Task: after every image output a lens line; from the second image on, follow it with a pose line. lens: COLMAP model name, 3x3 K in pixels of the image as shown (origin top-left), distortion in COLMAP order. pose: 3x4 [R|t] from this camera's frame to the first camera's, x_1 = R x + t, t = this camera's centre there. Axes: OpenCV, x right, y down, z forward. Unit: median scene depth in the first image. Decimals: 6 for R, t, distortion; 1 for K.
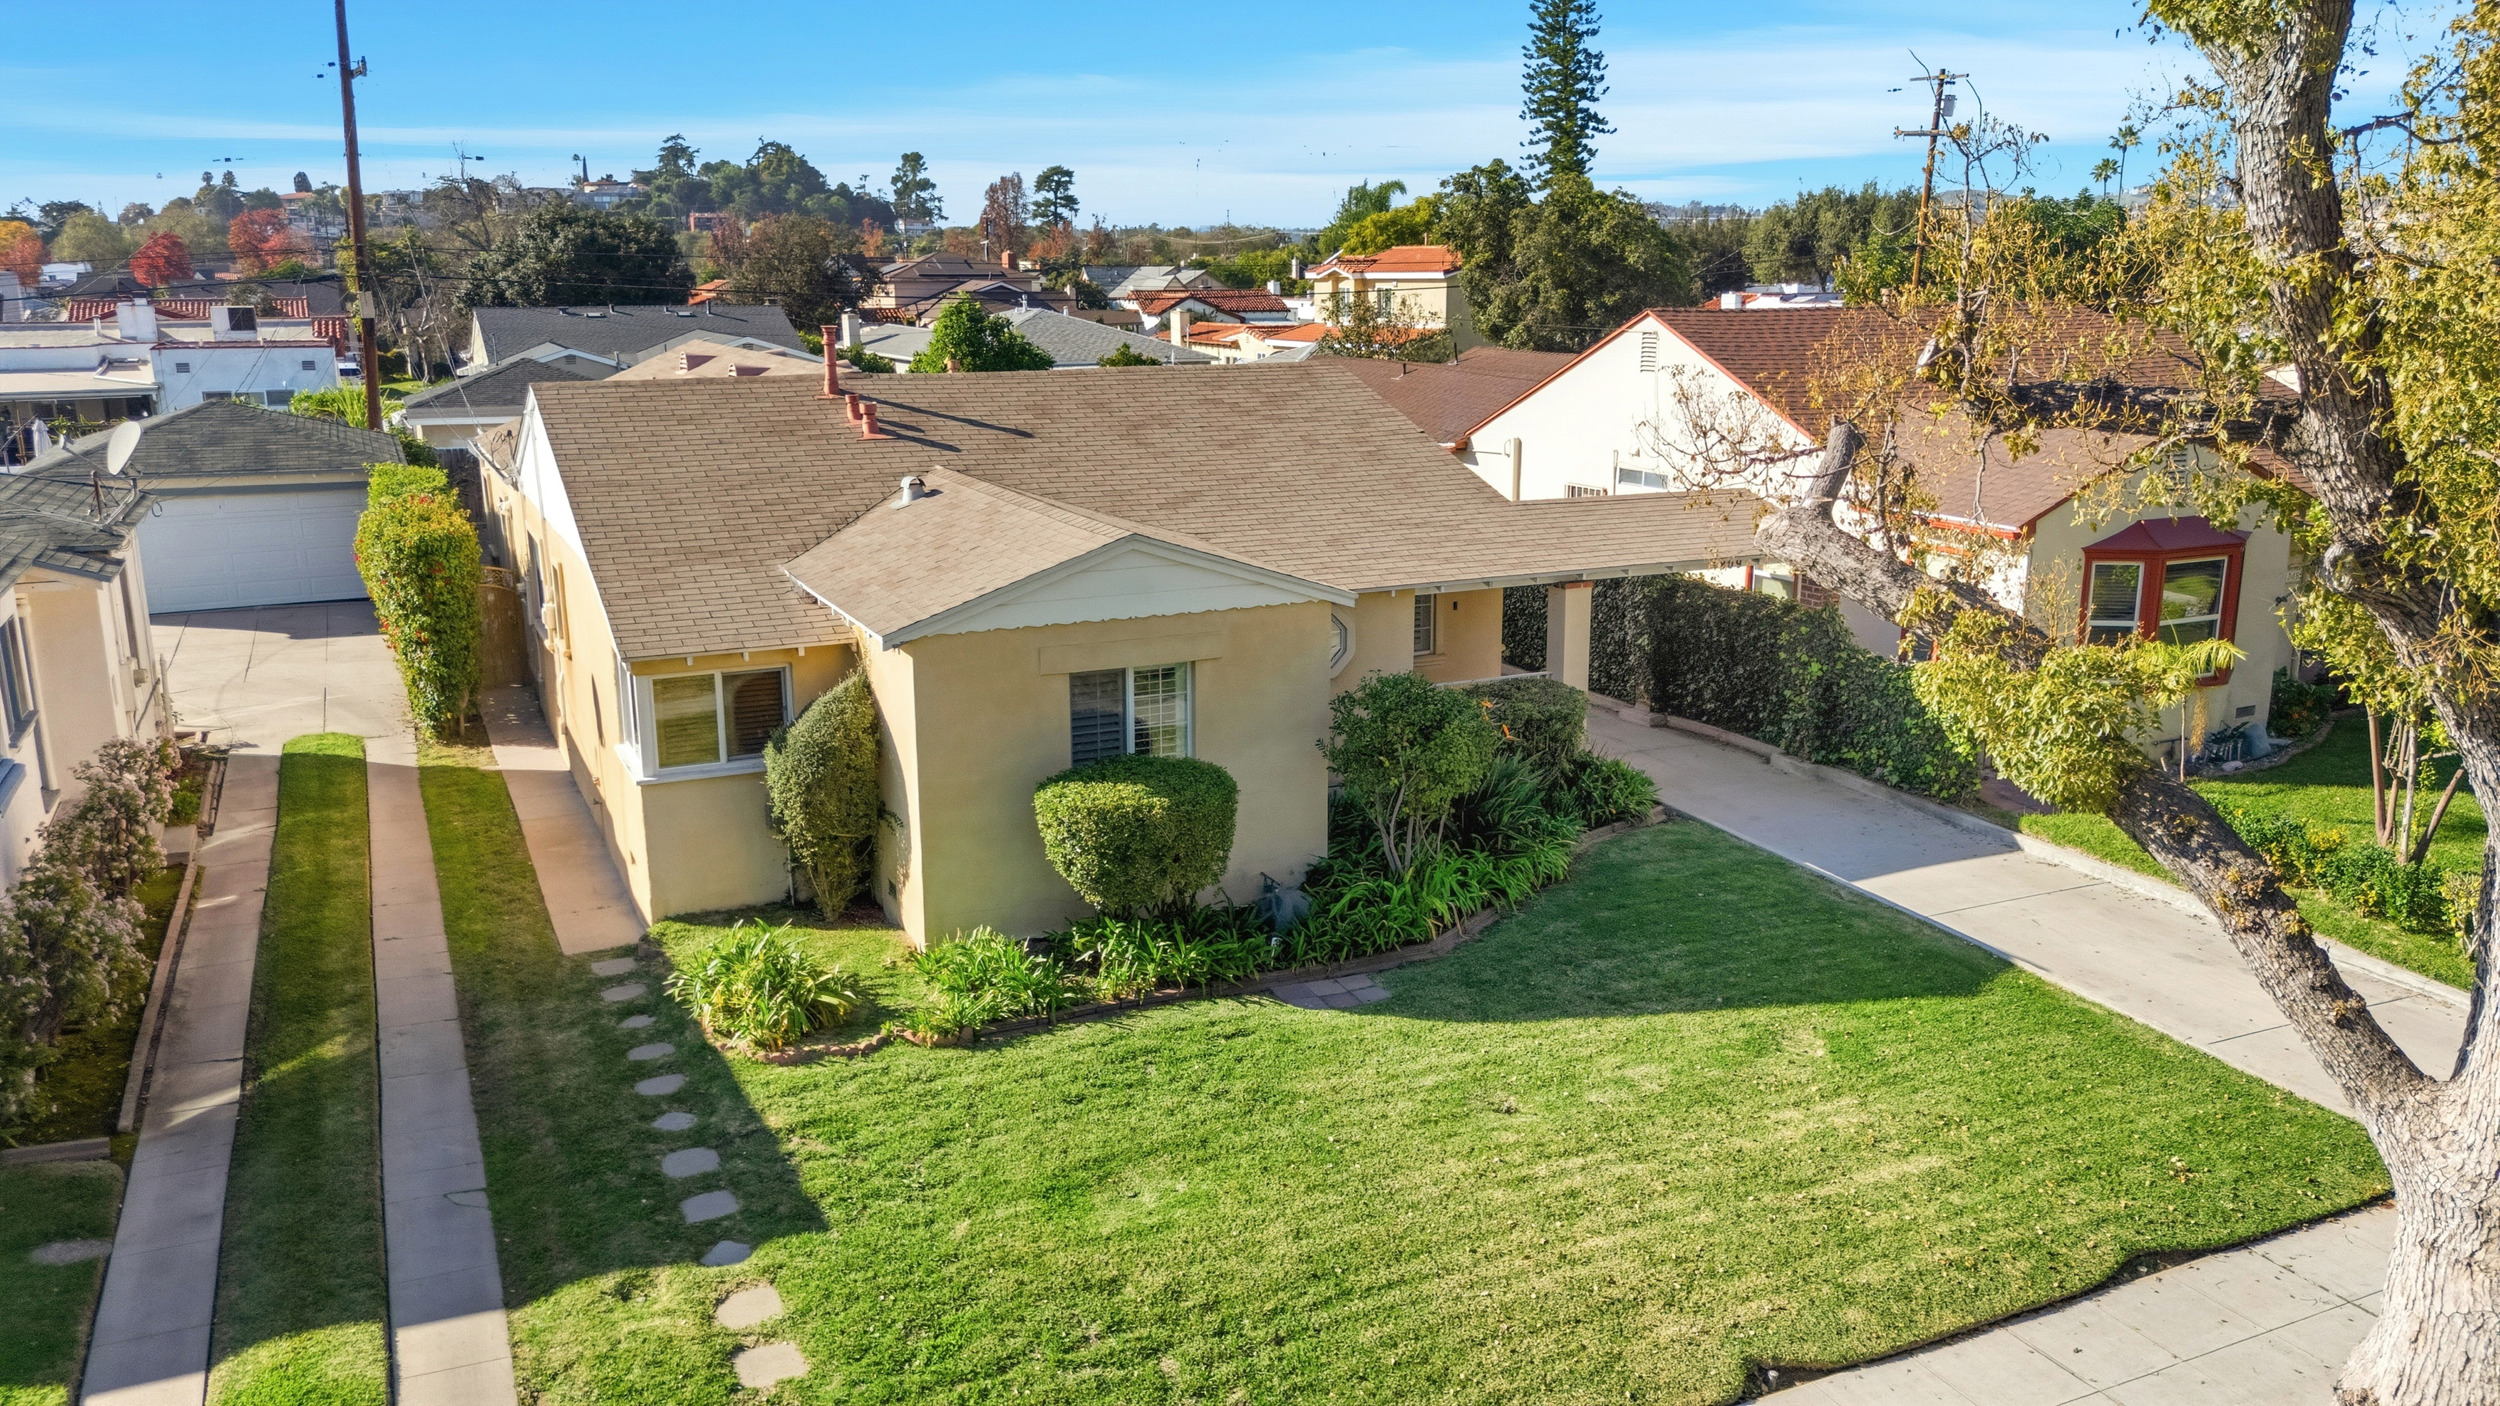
lens RADIAL K [[1817.2, 0, 1250.0], [0, 1817.2, 703.0], [0, 0, 1]] dist [0.079169, -0.105555]
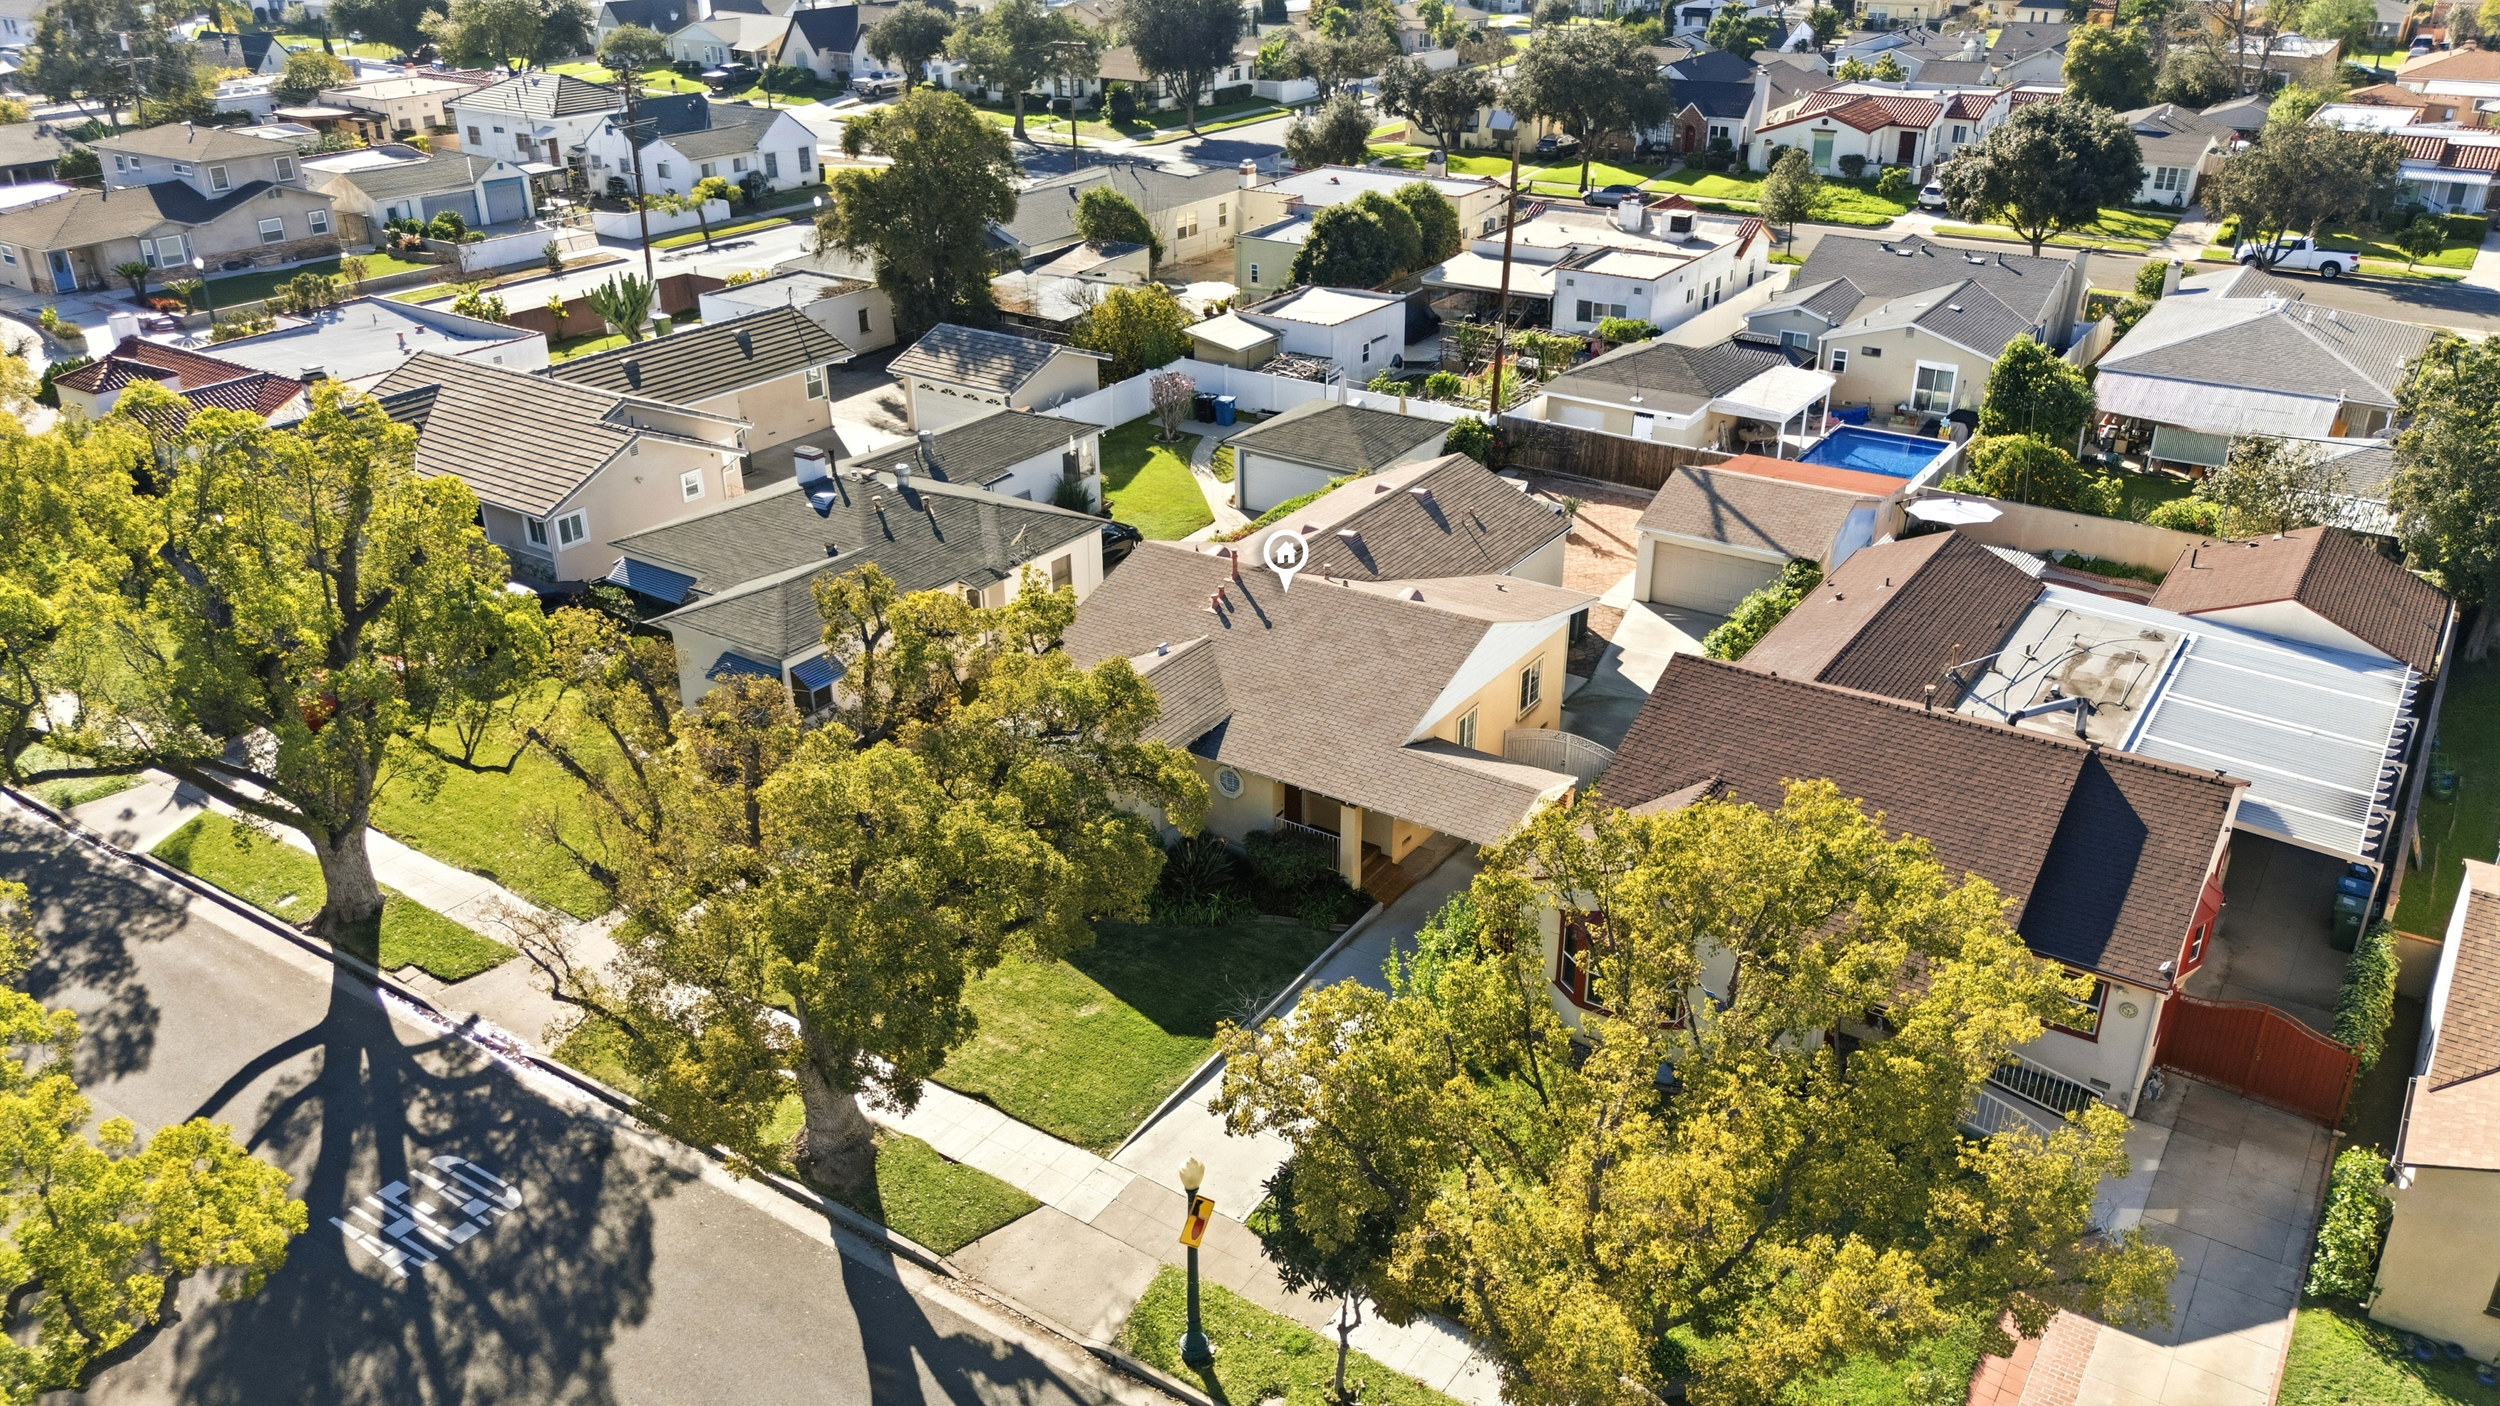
lens RADIAL K [[1817.2, 0, 1250.0], [0, 1817.2, 703.0], [0, 0, 1]] dist [0.079169, -0.105555]
pose [[0.540390, 0.370308, -0.755546, 2.192185], [-0.178349, 0.927955, 0.327248, -1.090066], [0.822296, -0.042091, 0.567502, -0.262667]]
